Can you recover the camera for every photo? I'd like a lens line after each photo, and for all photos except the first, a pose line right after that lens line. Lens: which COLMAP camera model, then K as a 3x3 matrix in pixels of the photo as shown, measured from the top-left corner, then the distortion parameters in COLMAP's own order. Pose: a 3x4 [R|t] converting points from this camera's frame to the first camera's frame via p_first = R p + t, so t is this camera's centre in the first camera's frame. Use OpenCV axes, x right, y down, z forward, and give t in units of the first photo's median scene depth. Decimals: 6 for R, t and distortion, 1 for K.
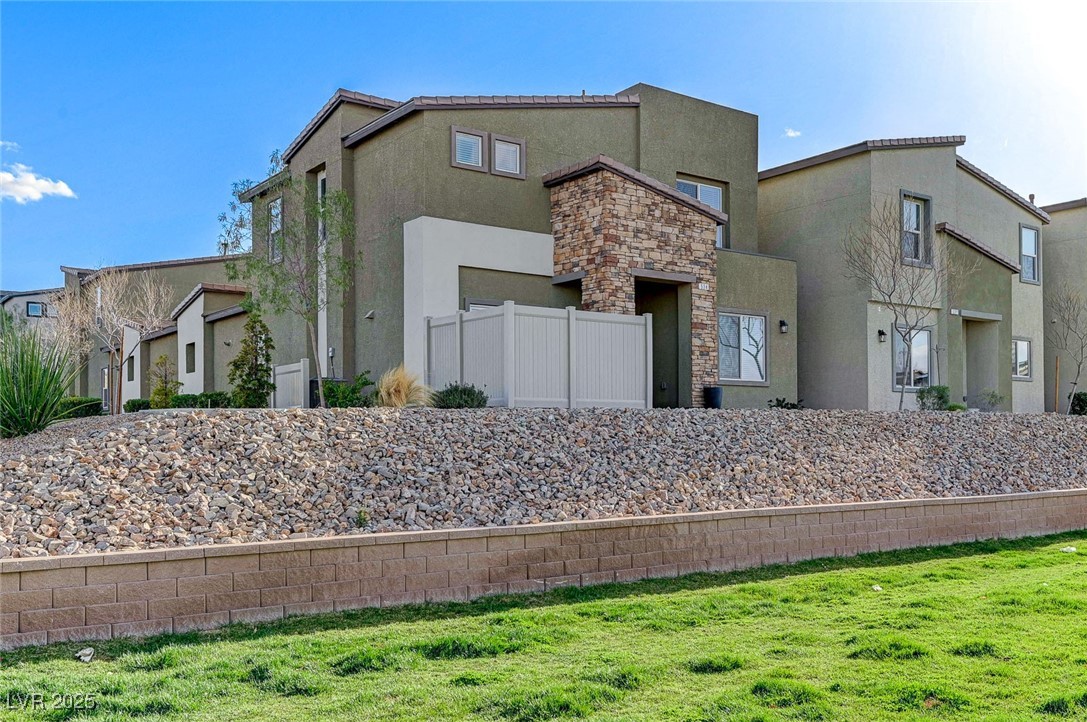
lens RADIAL K [[1094.7, 0, 613.6], [0, 1094.7, 440.9], [0, 0, 1]] dist [-0.024123, 0.000000]
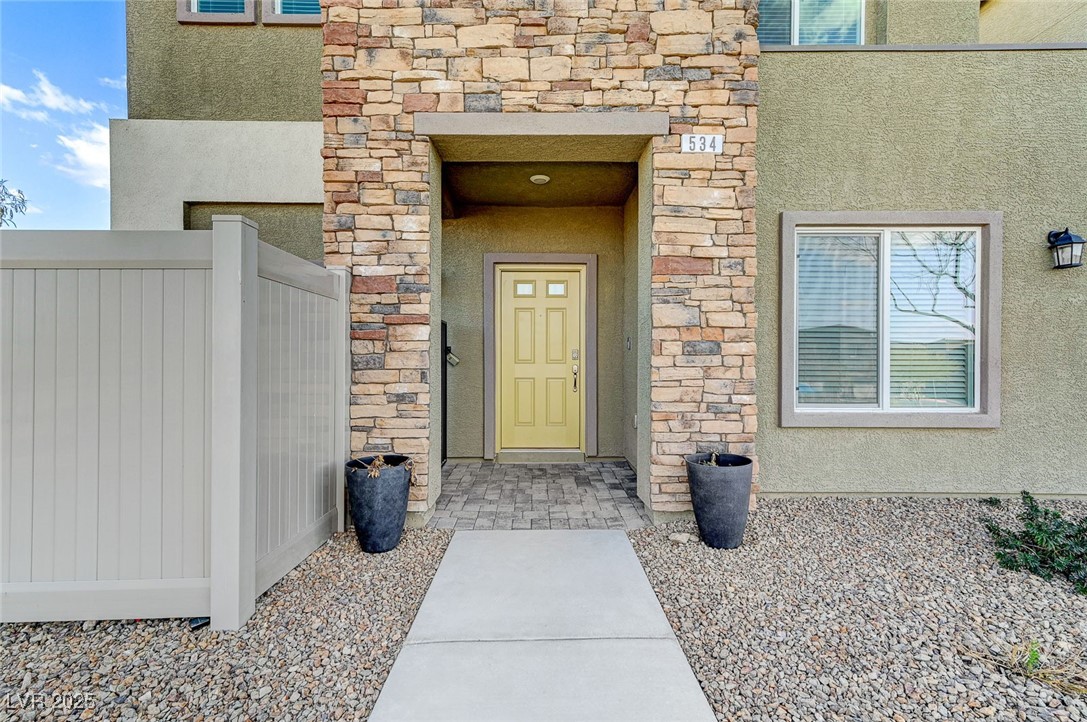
lens RADIAL K [[461.9, 0, 544.0], [0, 461.9, 365.3], [0, 0, 1]] dist [0.011404, 0.001060]
pose [[0.777308, 0.009527, -0.629048, 0.134803], [-0.004554, 0.999944, 0.009517, -0.076732], [0.629103, -0.004533, 0.777309, 0.870839]]
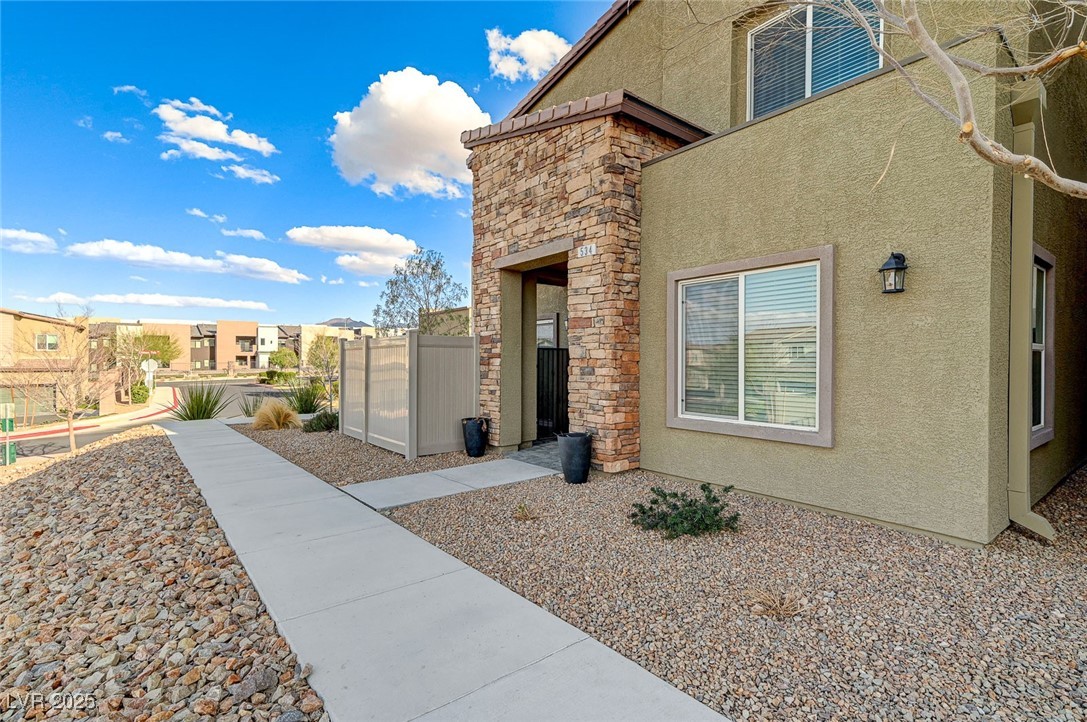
lens RADIAL K [[515.6, 0, 532.8], [0, 515.6, 360.1], [0, 0, 1]] dist [0.016646, 0.000375]
pose [[-0.033283, 0.004427, -0.999436, 0.348056], [0.002972, 0.999986, 0.004330, -0.087644], [0.999442, -0.002826, -0.033295, 0.990910]]
